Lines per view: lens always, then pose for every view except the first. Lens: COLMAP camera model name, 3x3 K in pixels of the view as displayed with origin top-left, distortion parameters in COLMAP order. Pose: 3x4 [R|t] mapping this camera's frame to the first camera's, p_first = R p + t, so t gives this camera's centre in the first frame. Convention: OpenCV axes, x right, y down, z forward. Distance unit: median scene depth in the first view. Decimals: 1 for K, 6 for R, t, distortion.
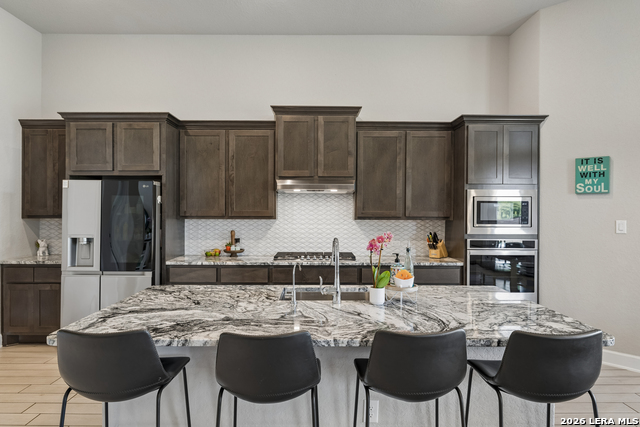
lens RADIAL K [[398.0, 0, 322.1], [0, 398.0, 212.7], [0, 0, 1]] dist [-0.003996, -0.003088]
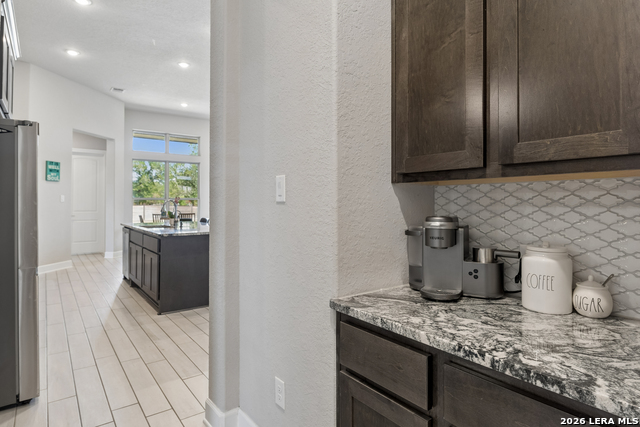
lens RADIAL K [[372.8, 0, 318.3], [0, 372.8, 198.0], [0, 0, 1]] dist [-0.000731, 0.000683]
pose [[-0.590759, 0.006676, 0.806820, -1.249886], [0.005109, 0.999977, -0.004534, 0.039097], [-0.806832, 0.001443, -0.590780, 0.887044]]
